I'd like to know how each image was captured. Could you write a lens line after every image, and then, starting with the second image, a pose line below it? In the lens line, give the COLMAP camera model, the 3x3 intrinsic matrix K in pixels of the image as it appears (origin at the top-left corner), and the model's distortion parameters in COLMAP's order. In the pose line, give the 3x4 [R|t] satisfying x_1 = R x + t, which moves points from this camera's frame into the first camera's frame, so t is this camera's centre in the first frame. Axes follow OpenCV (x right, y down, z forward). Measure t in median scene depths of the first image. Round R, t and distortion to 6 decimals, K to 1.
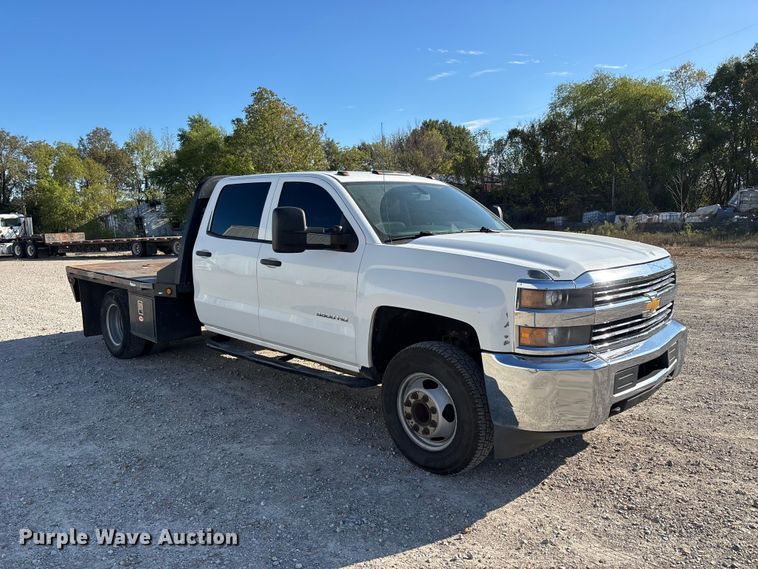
lens RADIAL K [[571.6, 0, 375.3], [0, 571.6, 286.1], [0, 0, 1]] dist [0.033046, -0.035832]
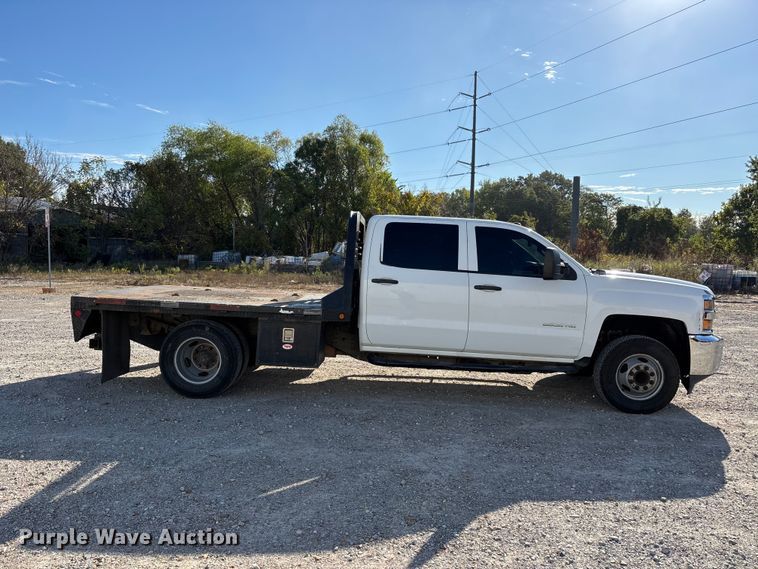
lens RADIAL K [[571.6, 0, 382.5], [0, 571.6, 283.0], [0, 0, 1]] dist [0.033046, -0.035832]
pose [[0.734696, 0.016242, 0.678202, -1.133283], [0.032630, 0.997710, -0.059243, 0.015197], [-0.677611, 0.065655, 0.732484, 0.189310]]
